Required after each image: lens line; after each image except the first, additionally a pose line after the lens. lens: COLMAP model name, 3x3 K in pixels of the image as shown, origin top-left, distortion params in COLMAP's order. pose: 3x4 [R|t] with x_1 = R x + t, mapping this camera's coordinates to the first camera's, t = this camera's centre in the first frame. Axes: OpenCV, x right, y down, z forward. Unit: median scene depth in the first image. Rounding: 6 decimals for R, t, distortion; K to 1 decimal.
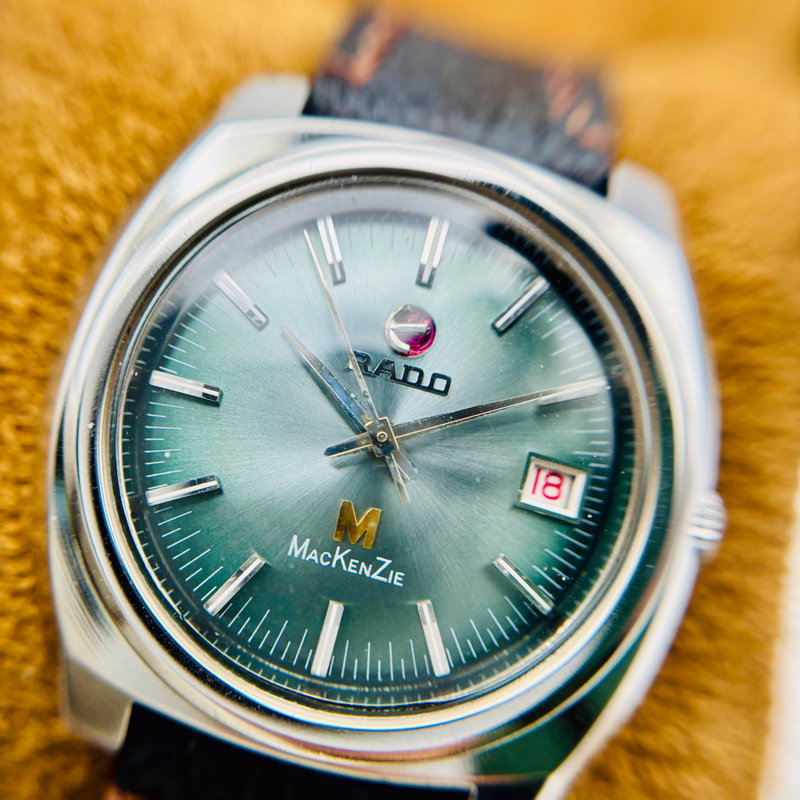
lens RADIAL K [[1151.2, 0, 400.0], [0, 1151.2, 400.0], [0, 0, 1]] dist [0.666633, 0.054215]
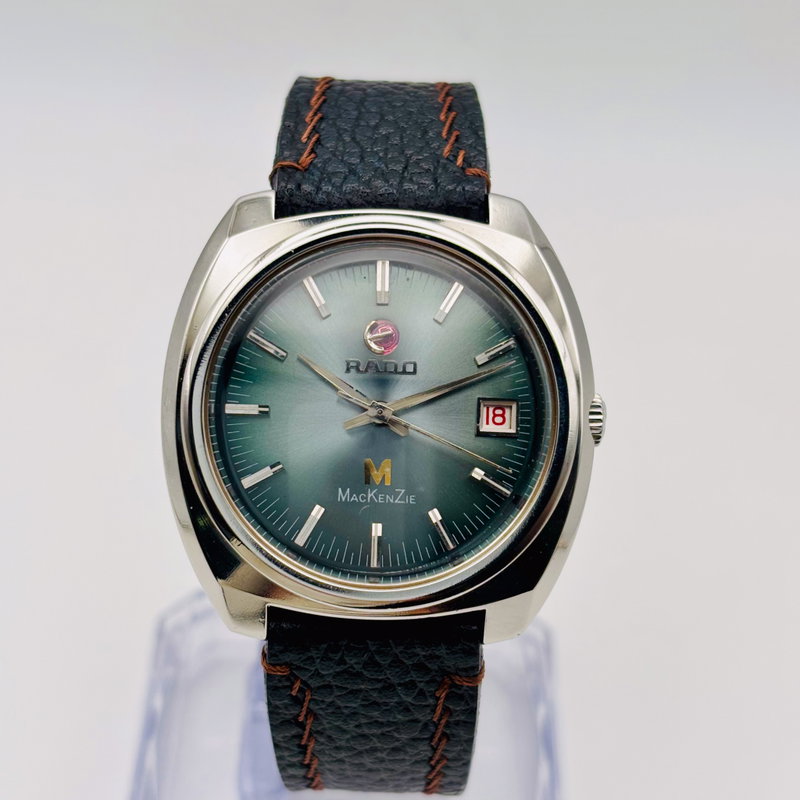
lens RADIAL K [[1684.5, 0, 411.1], [0, 1684.5, 400.9], [0, 0, 1]] dist [0.256911, -0.010064]
pose [[0.971485, -0.236899, -0.009777, 0.048668], [0.237092, 0.970975, 0.031543, -0.040755], [0.002020, -0.032962, 0.999455, -1.181047]]
